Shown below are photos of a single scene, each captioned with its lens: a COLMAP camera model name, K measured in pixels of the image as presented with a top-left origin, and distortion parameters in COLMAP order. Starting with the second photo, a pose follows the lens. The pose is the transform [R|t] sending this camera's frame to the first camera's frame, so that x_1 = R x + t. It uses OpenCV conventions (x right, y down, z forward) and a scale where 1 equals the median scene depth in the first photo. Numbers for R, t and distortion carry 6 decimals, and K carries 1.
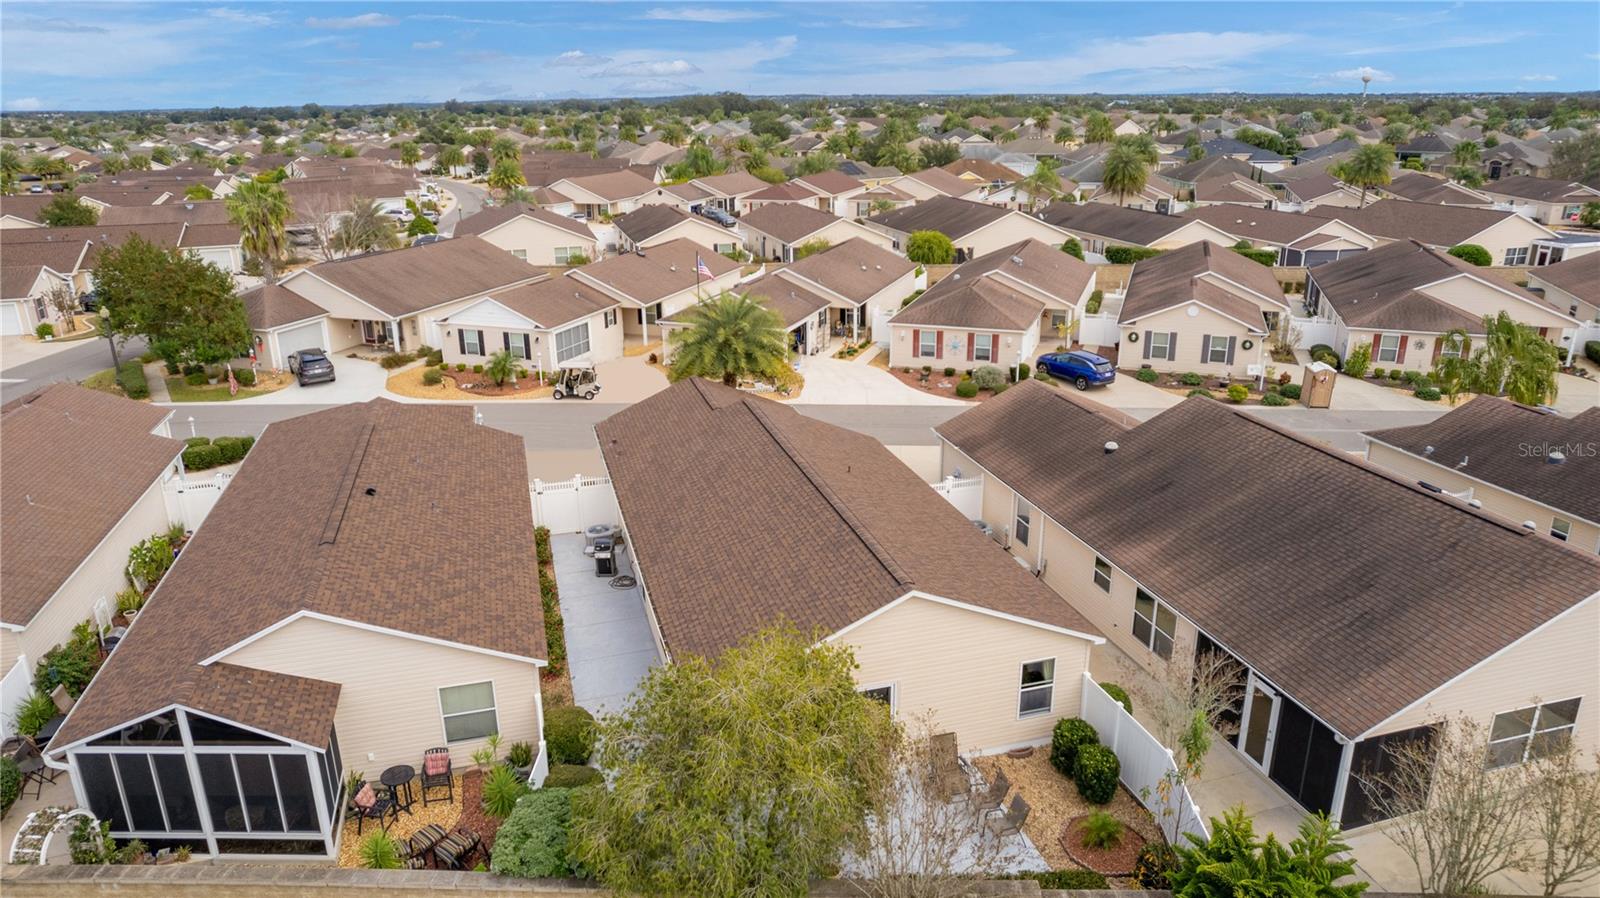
lens RADIAL K [[1031.8, 0, 798.7], [0, 1031.8, 449.9], [0, 0, 1]] dist [-0.058889, 0.040443]
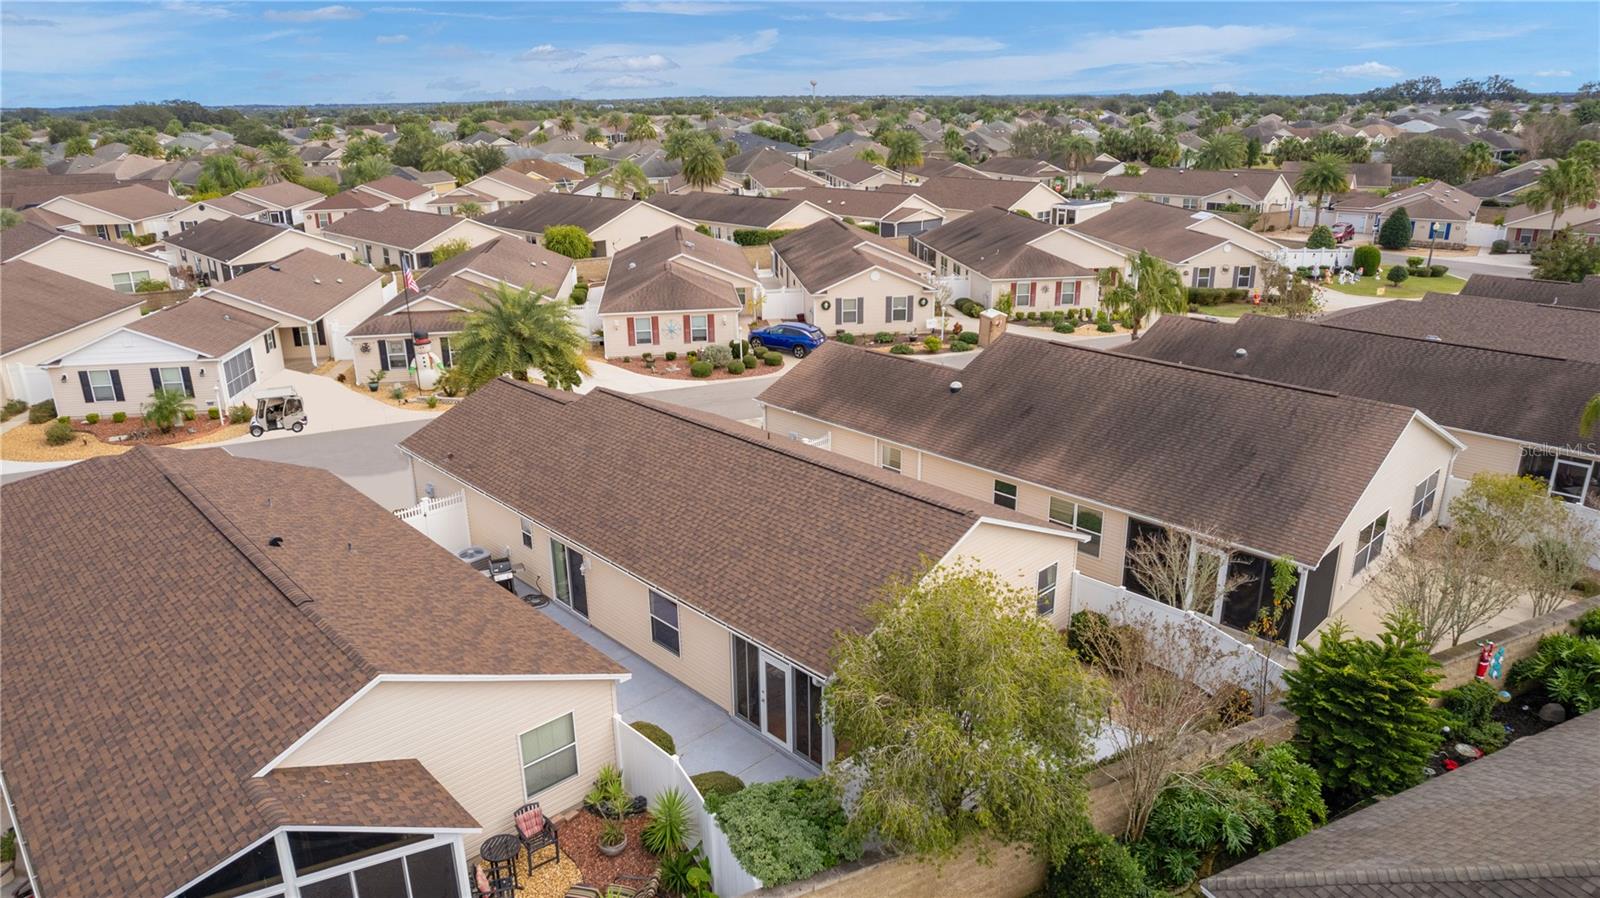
lens RADIAL K [[1031.8, 0, 803.3], [0, 1031.8, 445.9], [0, 0, 1]] dist [-0.058889, 0.040443]
pose [[0.887676, -0.146723, 0.436468, -0.188954], [0.150669, 0.988248, 0.025784, 0.004025], [-0.435122, 0.042874, 0.899350, 0.049433]]
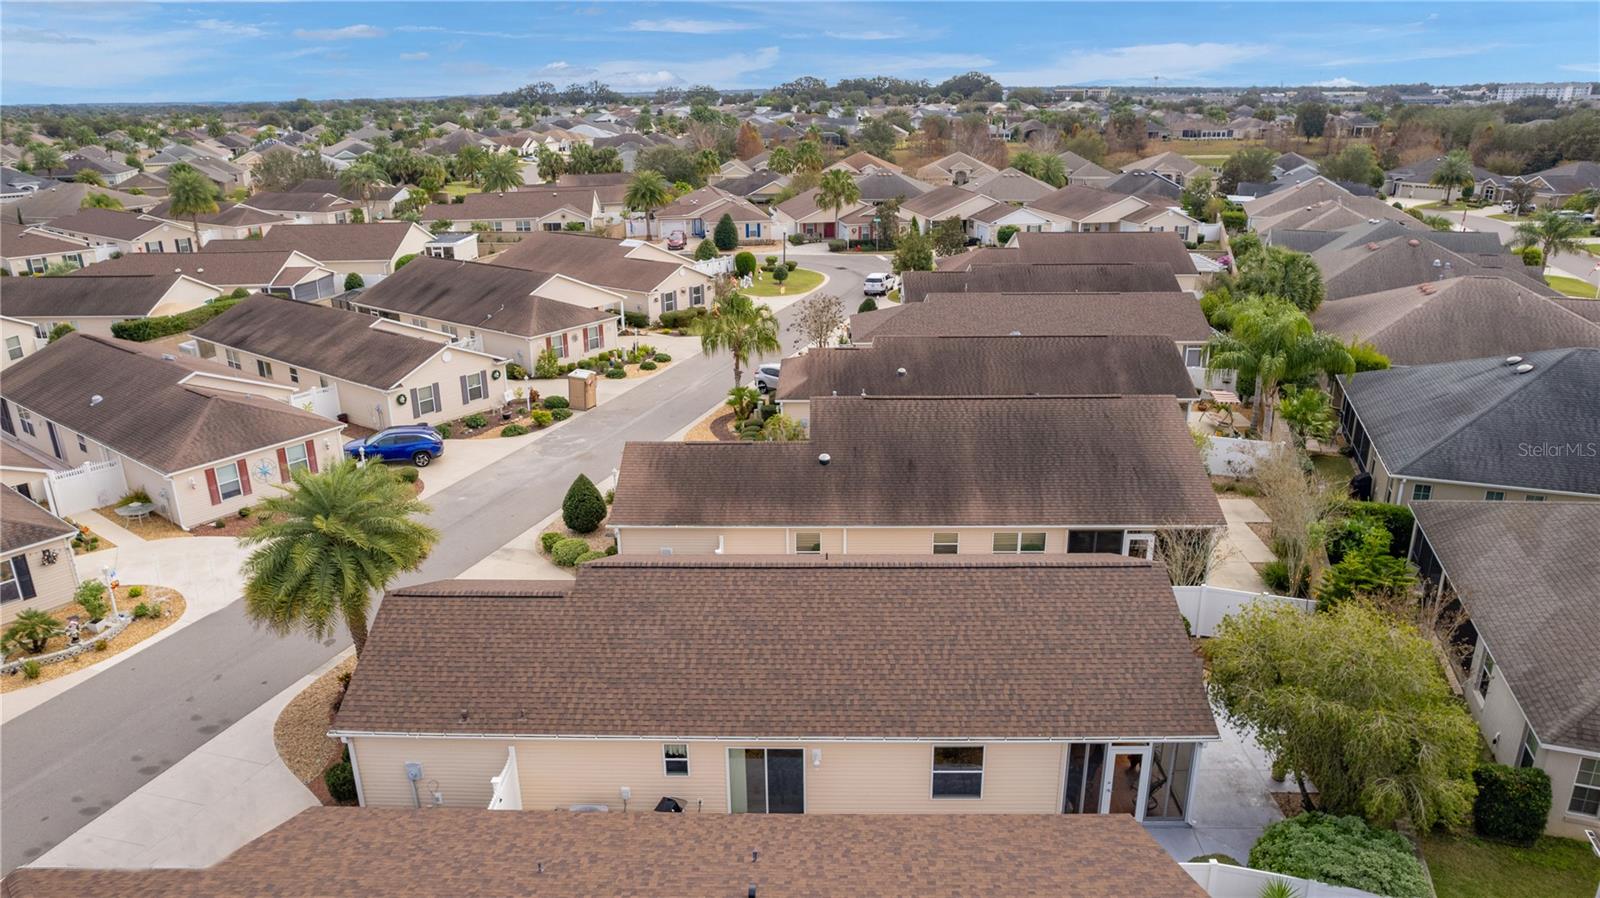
lens RADIAL K [[1031.8, 0, 797.4], [0, 1031.8, 450.6], [0, 0, 1]] dist [-0.058889, 0.040443]
pose [[0.309323, -0.309615, 0.899143, -0.417879], [0.319485, 0.924391, 0.208399, -0.148309], [-0.895683, 0.222800, 0.384853, 0.337166]]
